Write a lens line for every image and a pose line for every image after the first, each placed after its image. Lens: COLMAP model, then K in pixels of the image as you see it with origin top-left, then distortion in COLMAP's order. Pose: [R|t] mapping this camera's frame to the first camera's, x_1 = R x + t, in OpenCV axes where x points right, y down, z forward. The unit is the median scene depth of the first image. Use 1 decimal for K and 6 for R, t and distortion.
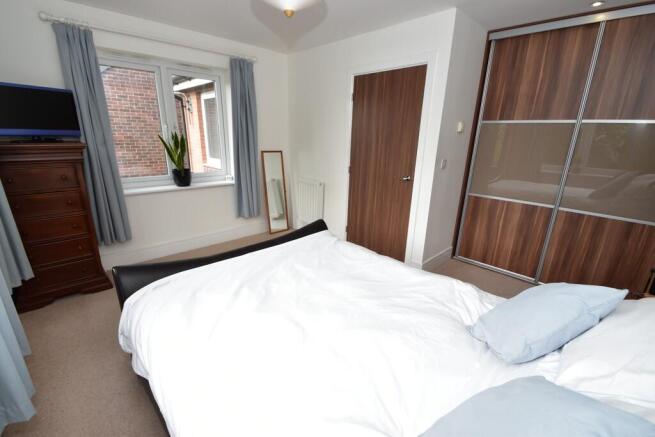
lens RADIAL K [[280.7, 0, 324.5], [0, 280.7, 220.4], [0, 0, 1]] dist [-0.001428, -0.000567]
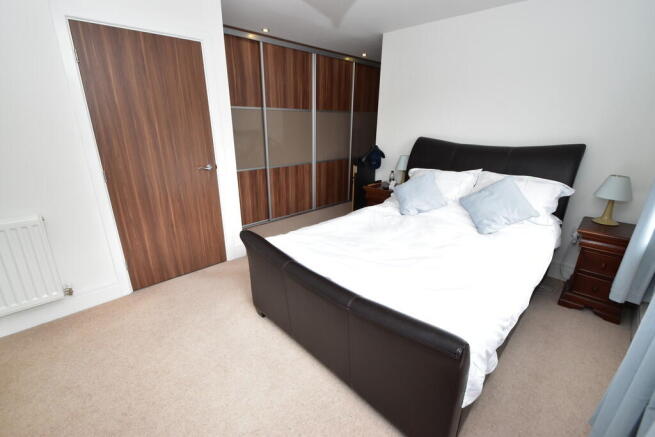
lens RADIAL K [[285.3, 0, 331.3], [0, 285.3, 217.0], [0, 0, 1]] dist [-0.000773, -0.000231]
pose [[0.041185, -0.337452, 0.940441, -0.628731], [0.293603, 0.903772, 0.311437, -0.177383], [-0.955040, 0.263290, 0.136299, 0.545771]]
